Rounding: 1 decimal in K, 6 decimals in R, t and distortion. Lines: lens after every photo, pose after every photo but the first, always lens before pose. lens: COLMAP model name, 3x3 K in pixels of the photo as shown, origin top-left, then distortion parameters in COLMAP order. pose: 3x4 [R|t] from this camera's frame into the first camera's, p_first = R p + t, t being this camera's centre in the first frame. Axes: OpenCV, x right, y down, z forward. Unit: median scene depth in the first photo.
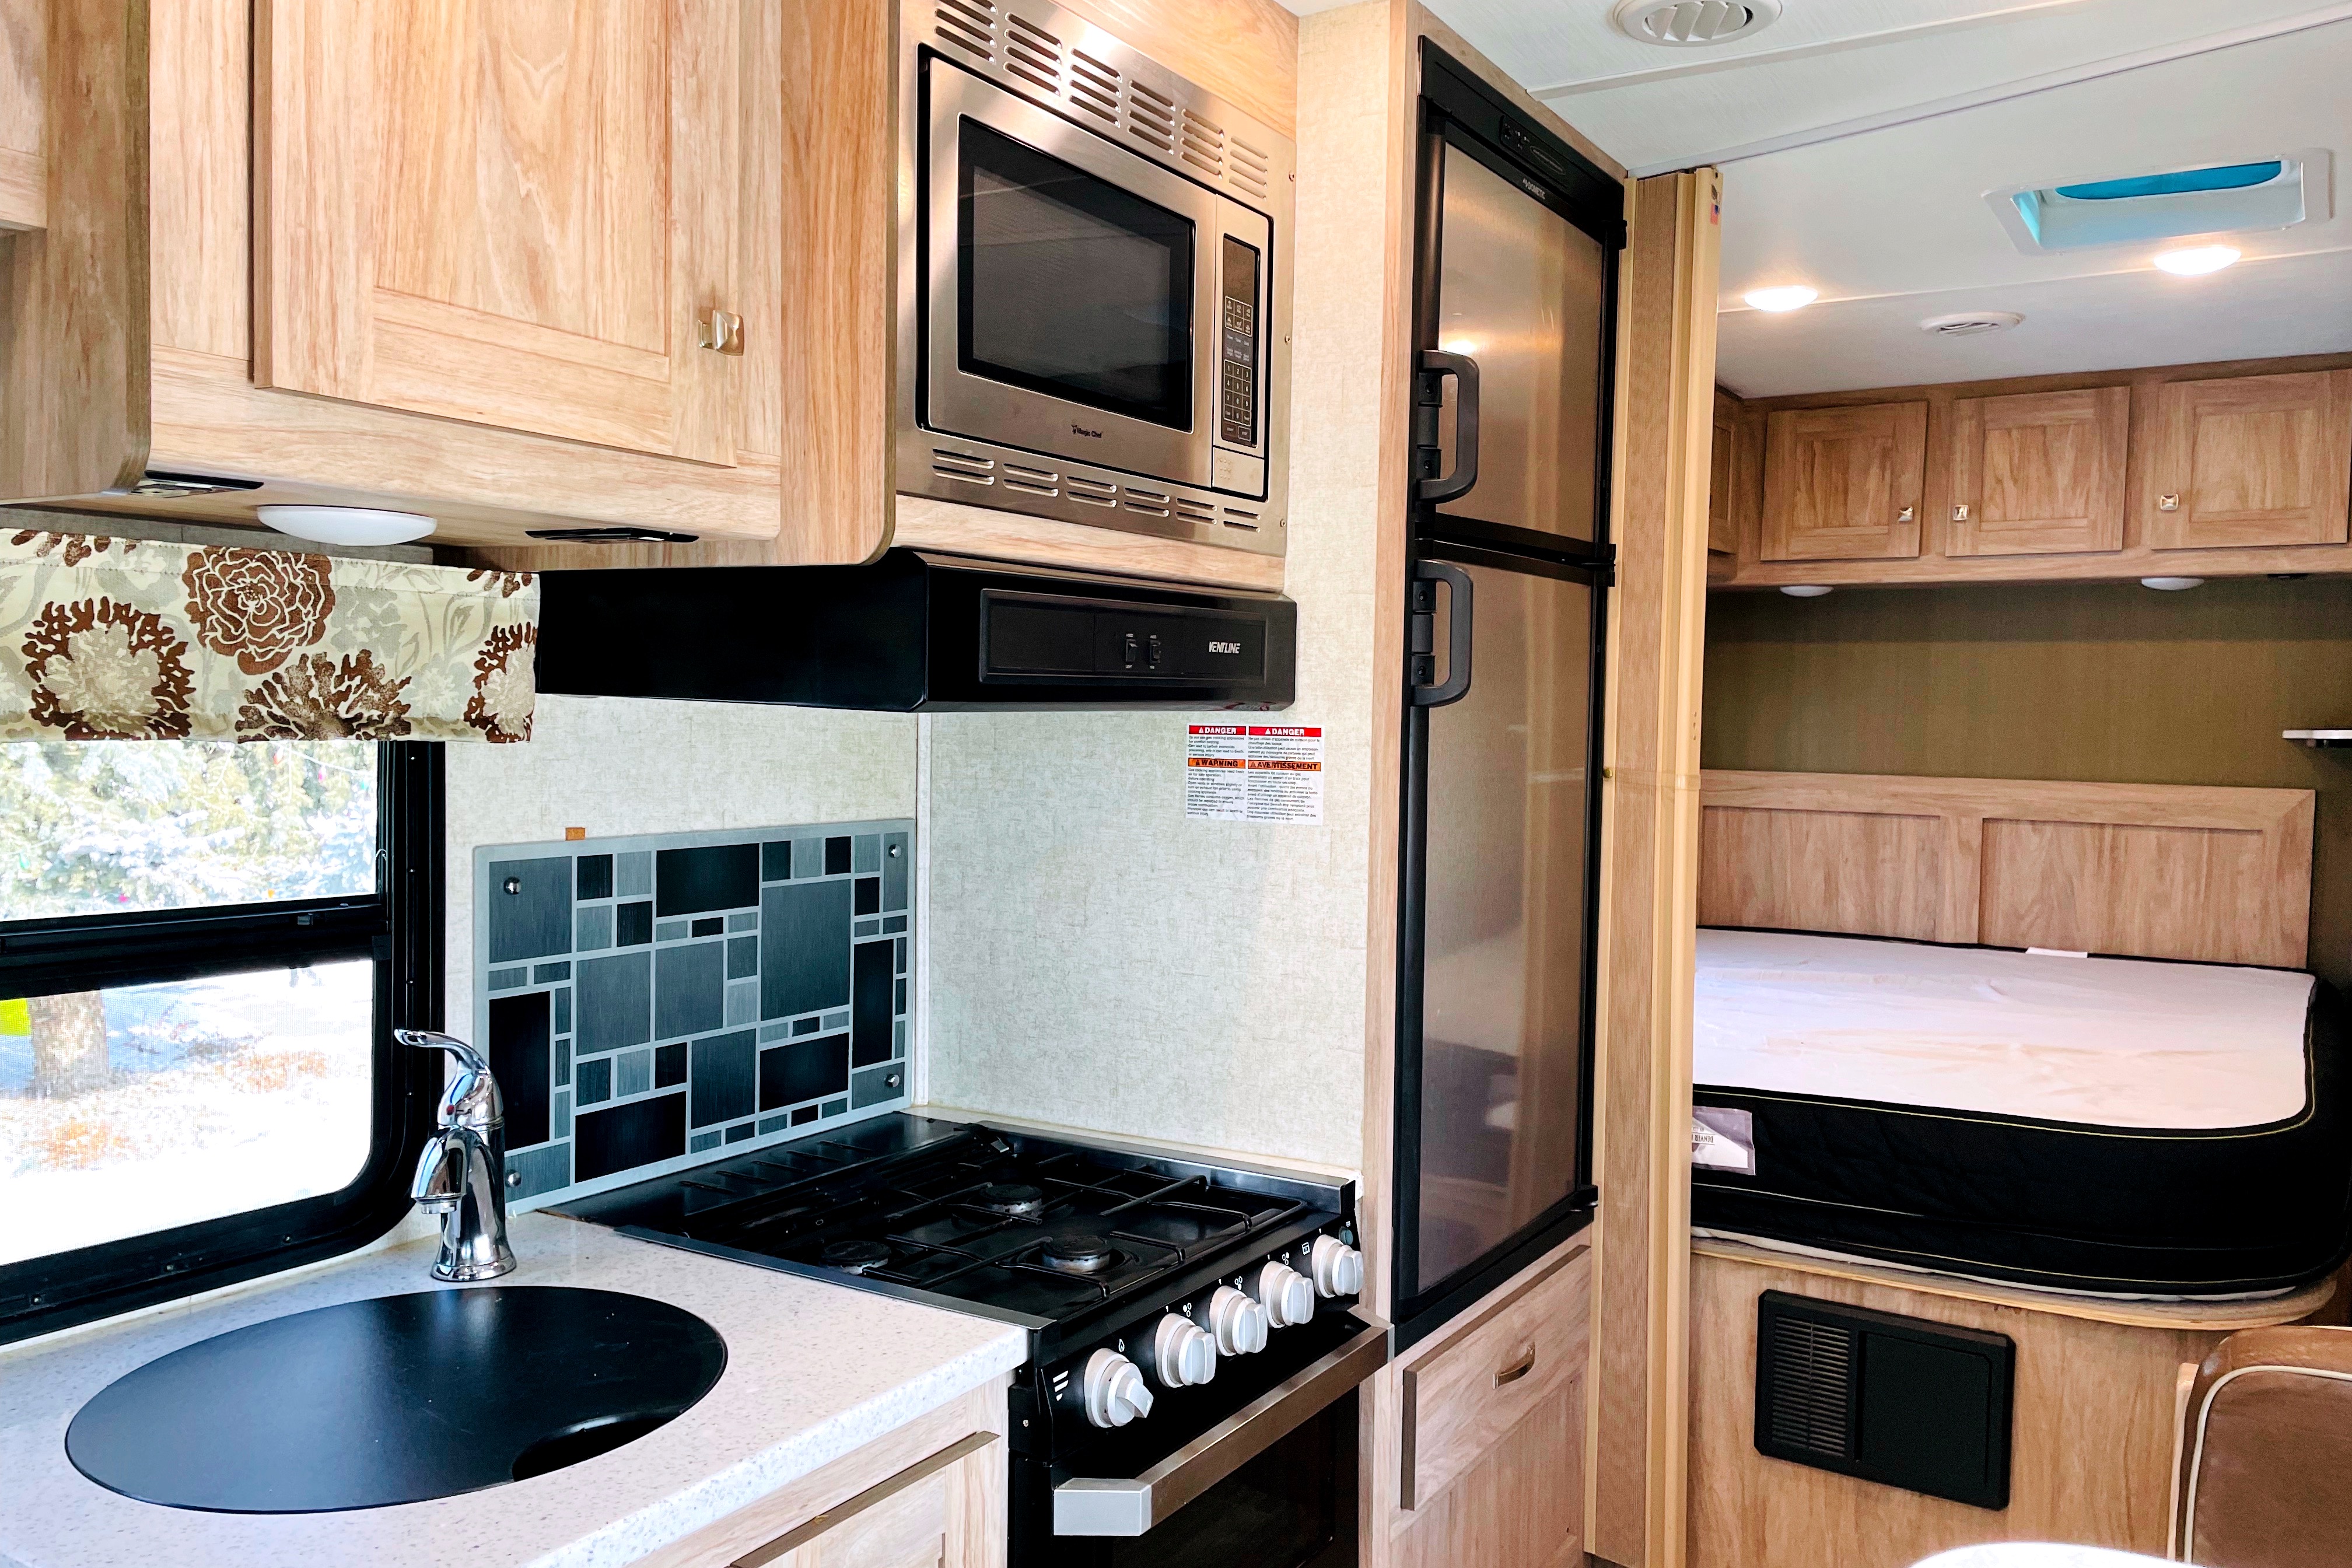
lens RADIAL K [[1776.7, 0, 1177.3], [0, 1776.7, 806.7], [0, 0, 1]] dist [0.100061, -0.135195]
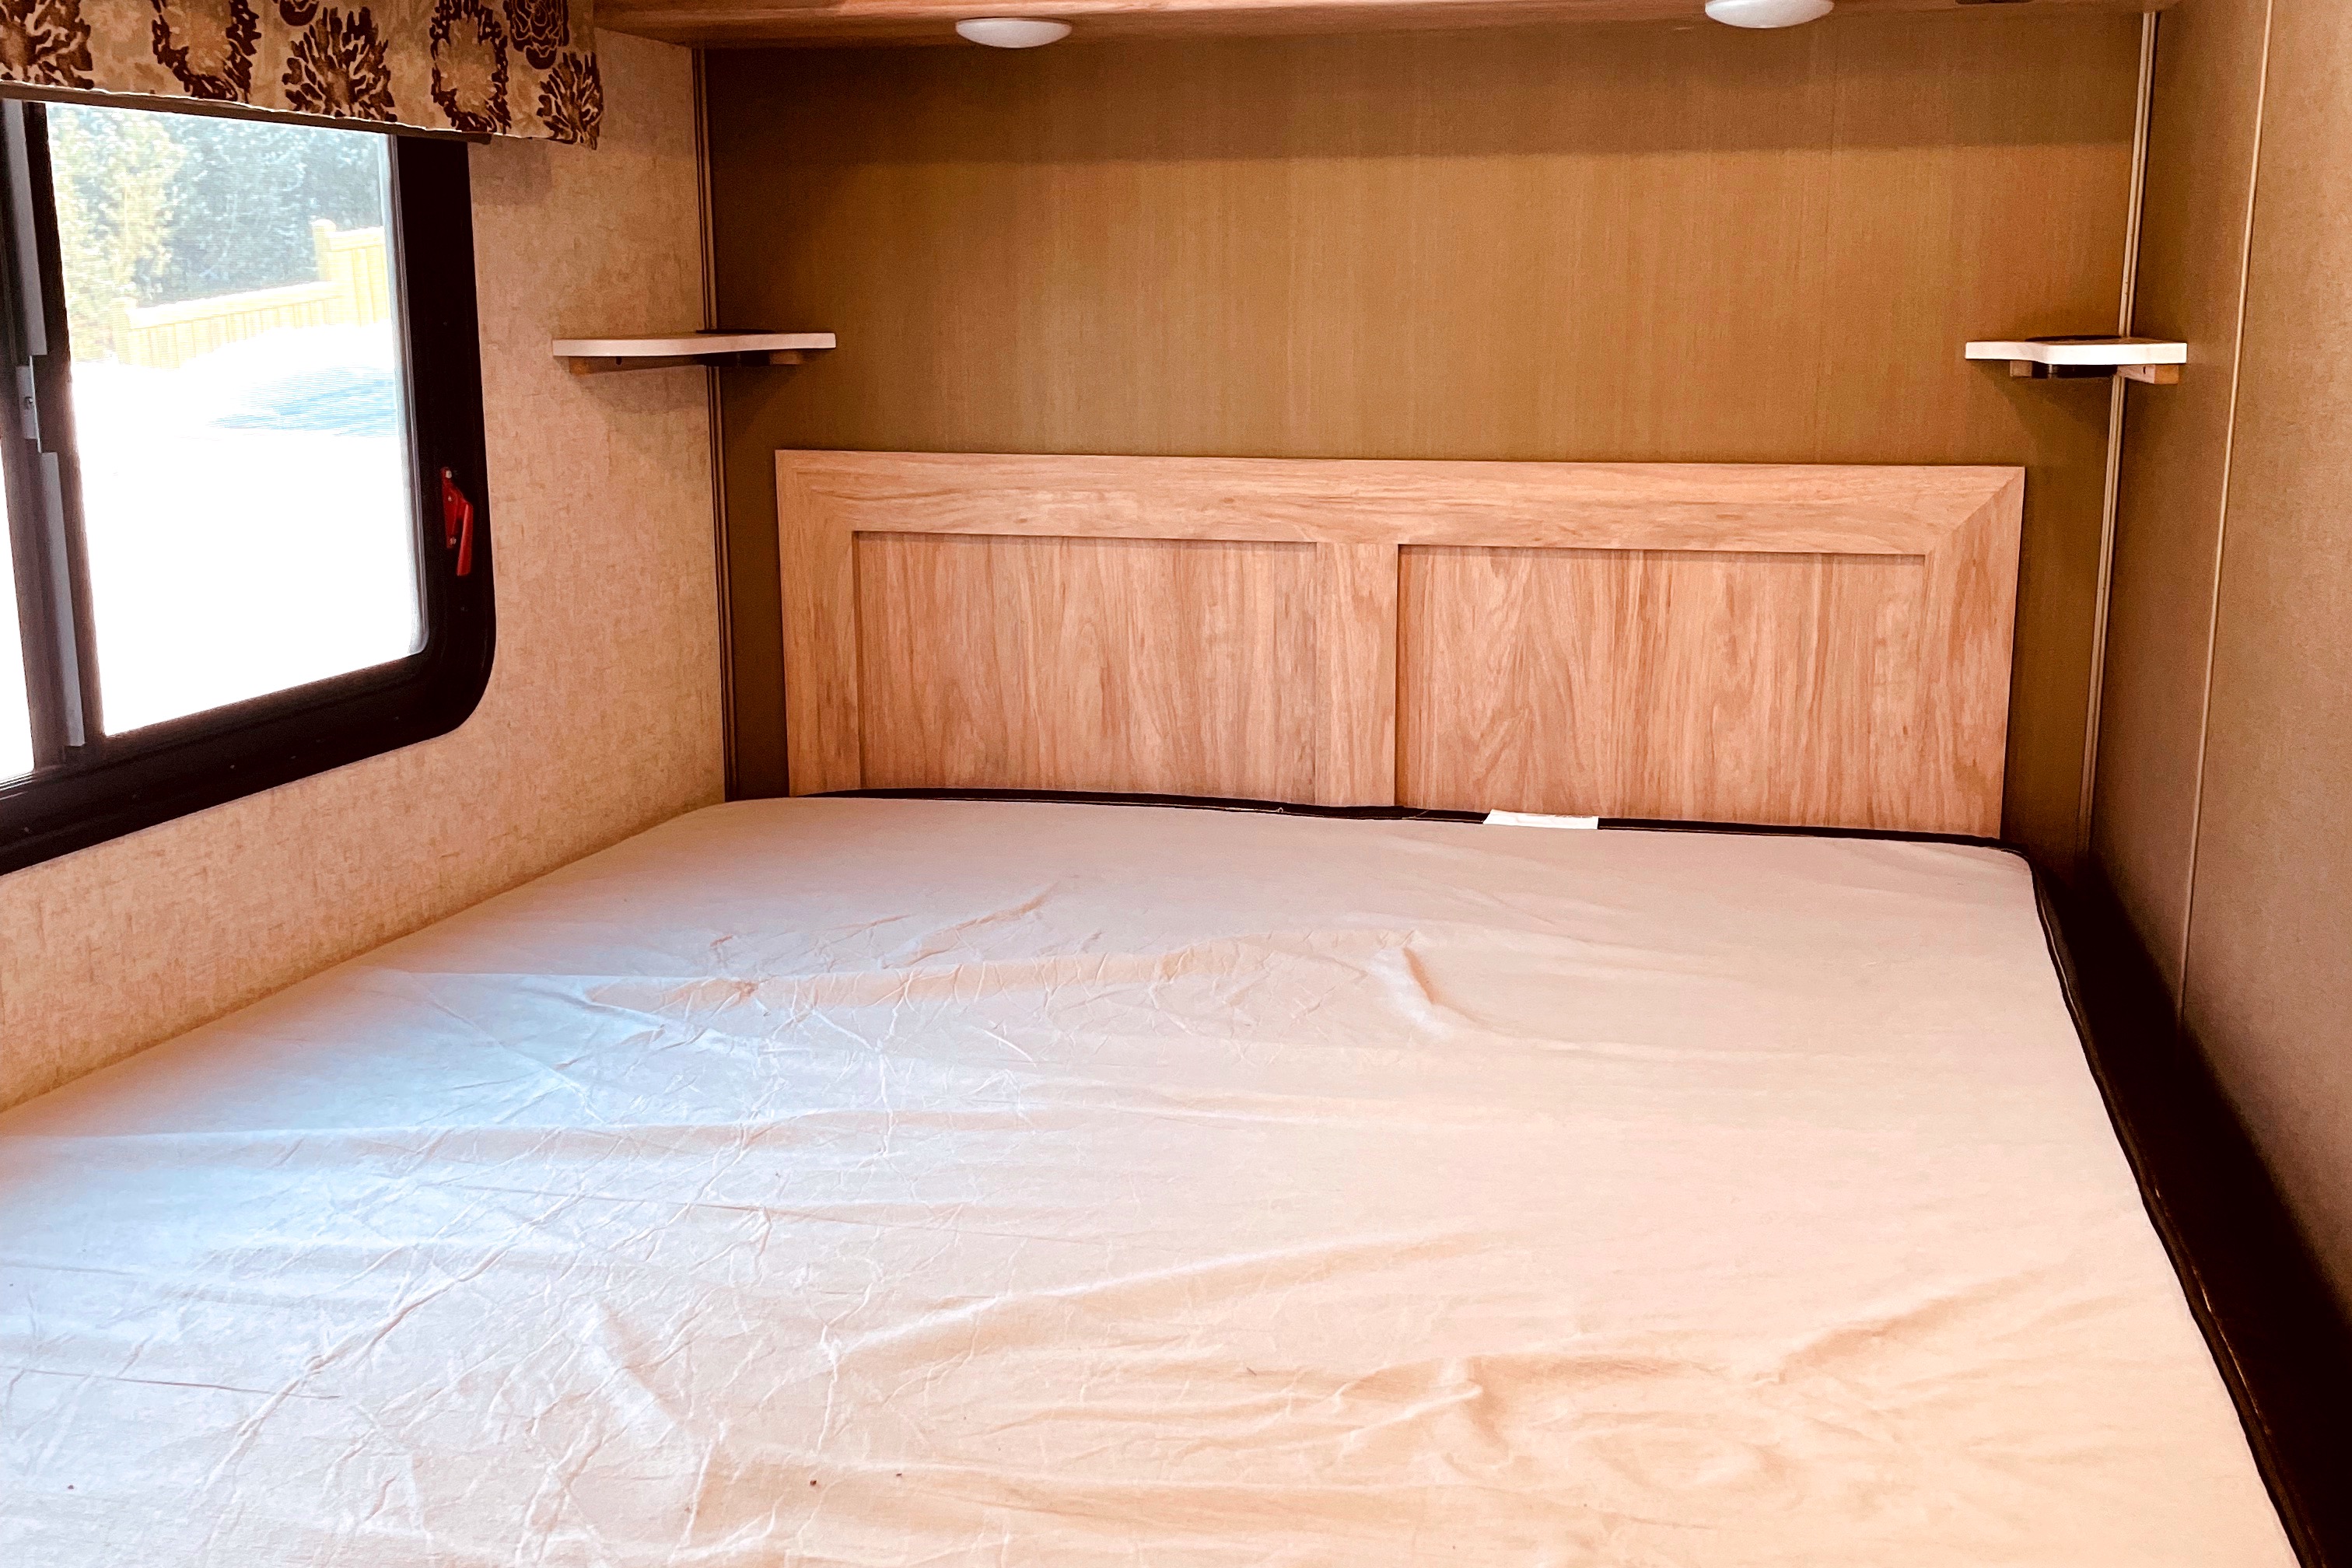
lens RADIAL K [[2379.4, 0, 1176.0], [0, 2379.4, 784.0], [0, 0, 1]] dist [0.128077, -0.210187]
pose [[0.951197, -0.079917, 0.298058, 0.376397], [0.034556, 0.987394, 0.154464, -0.057758], [-0.306645, -0.136626, 0.941967, 0.790508]]
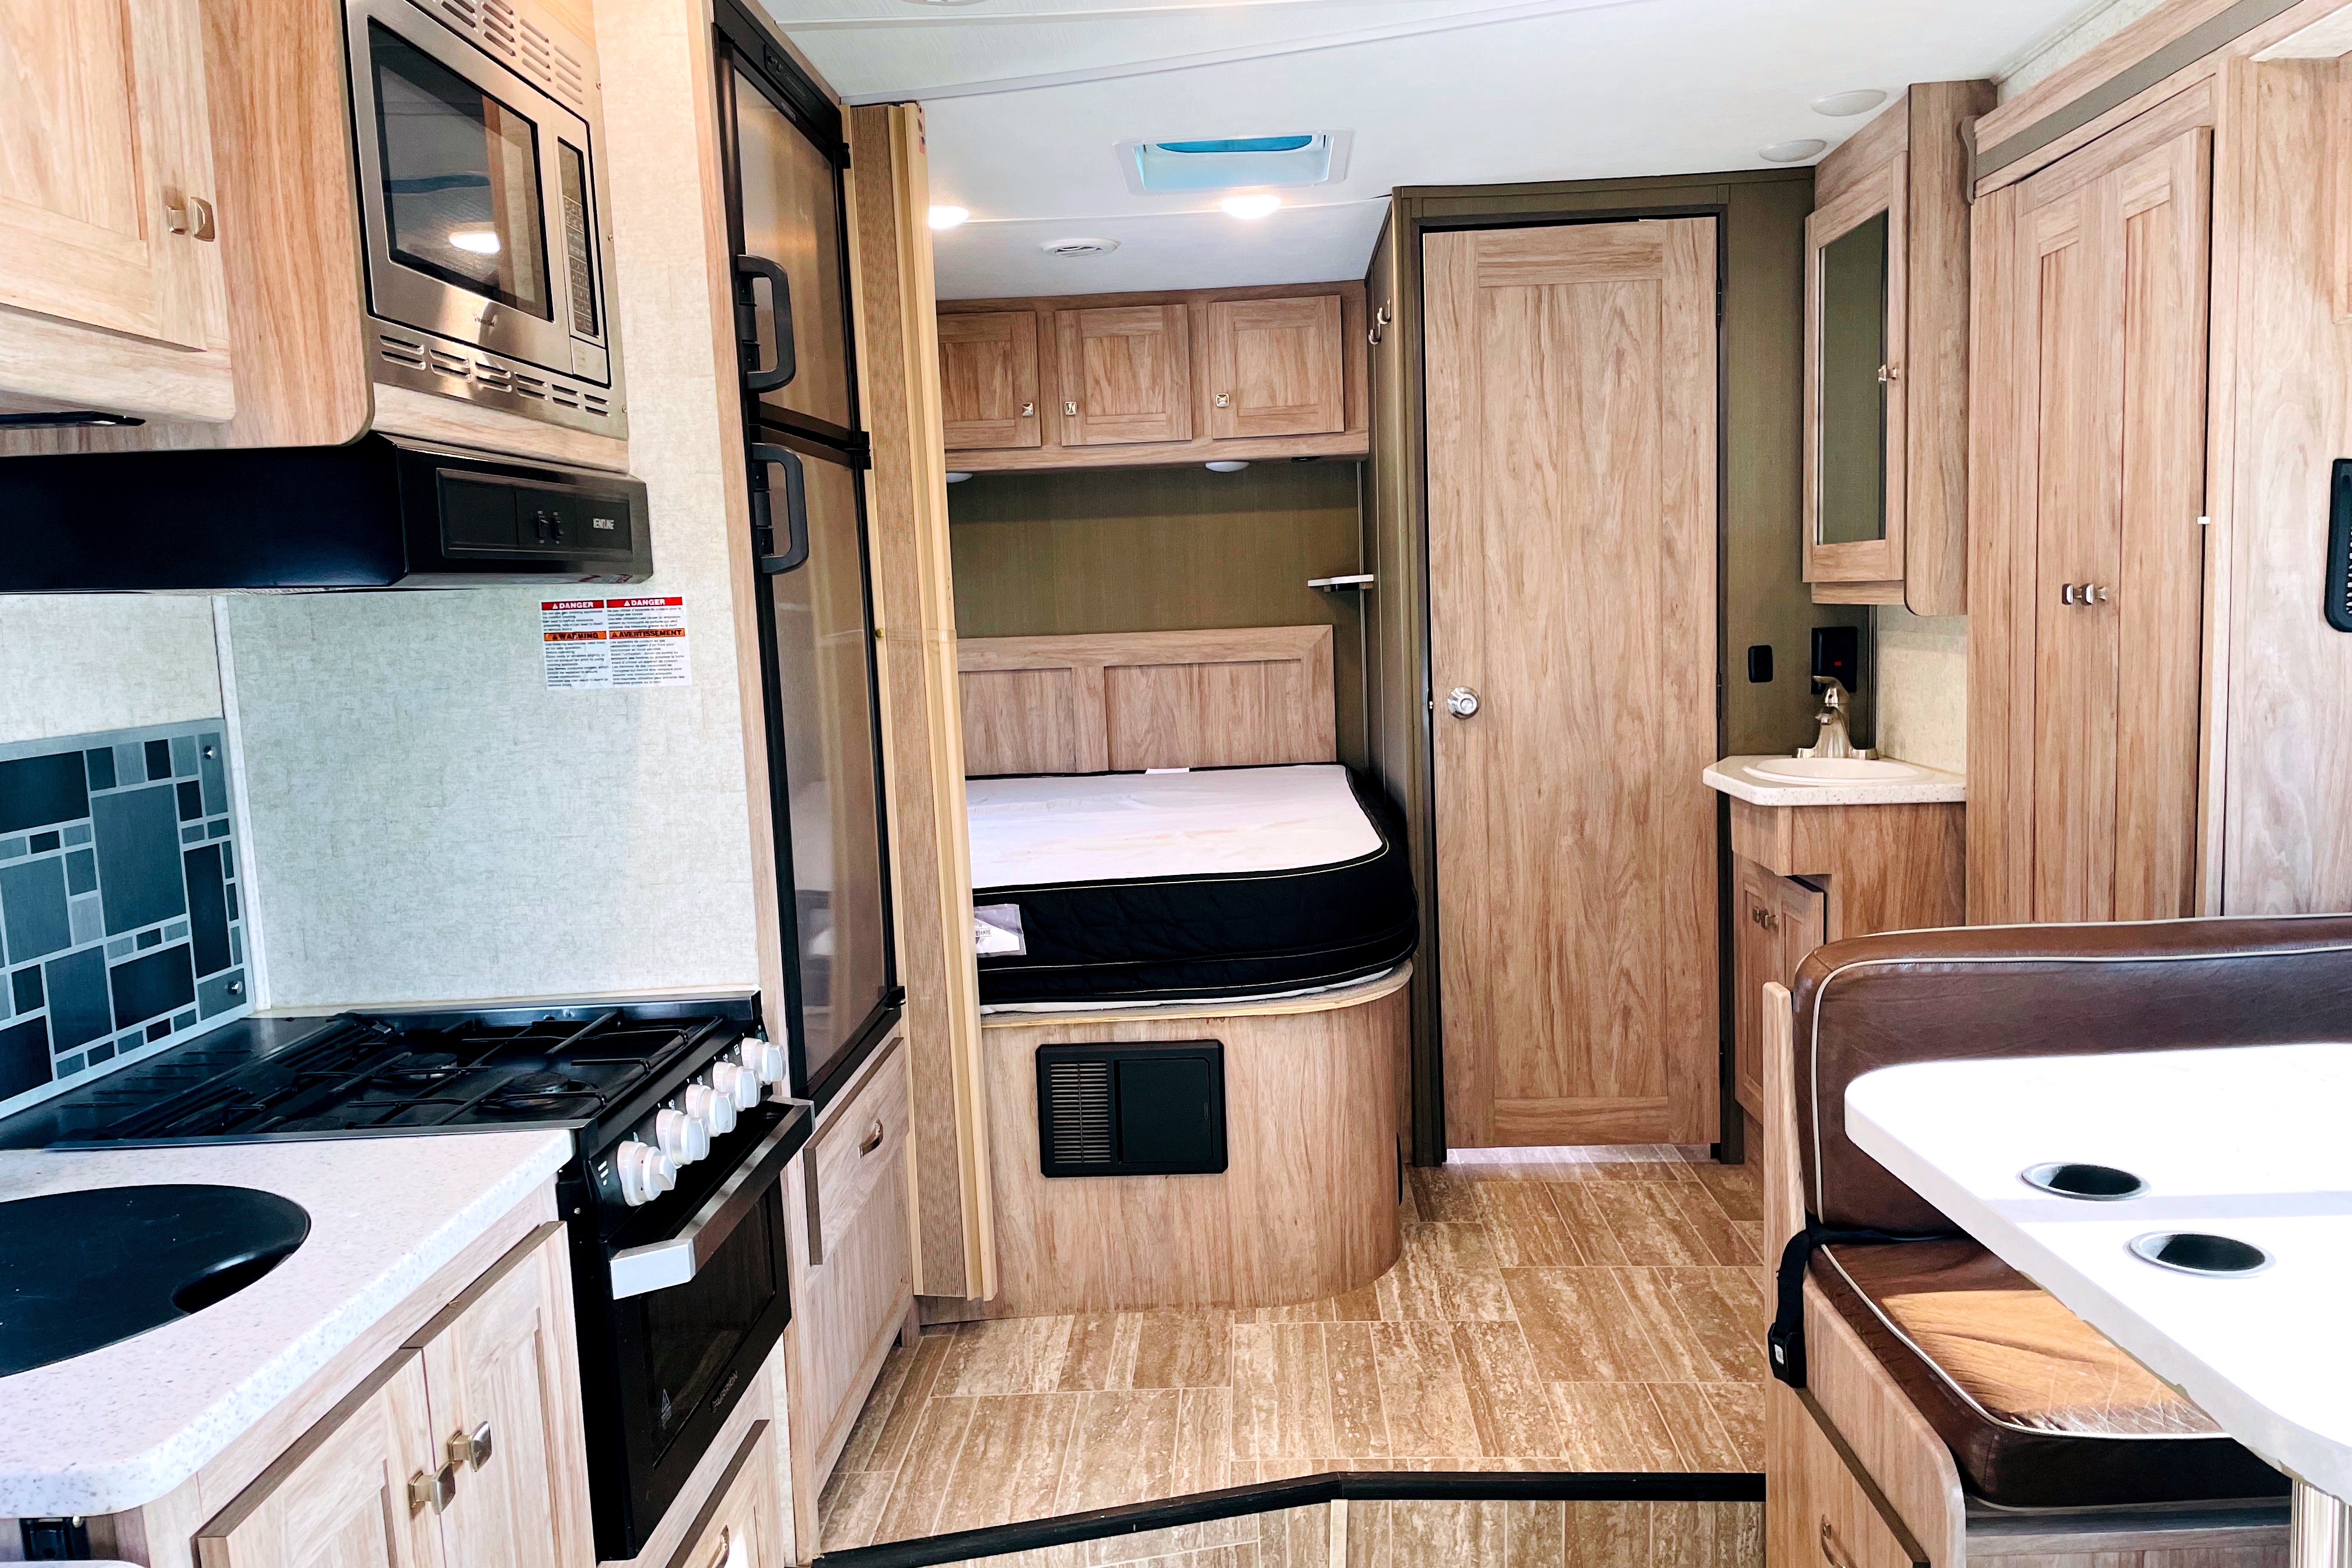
lens RADIAL K [[1773.3, 0, 1190.7], [0, 1773.3, 804.7], [0, 0, 1]] dist [0.100585, -0.128882]
pose [[0.863033, -0.110777, 0.492851, -0.184555], [0.083445, 0.993518, 0.077190, 0.021777], [-0.498207, -0.025492, 0.866683, -0.111572]]
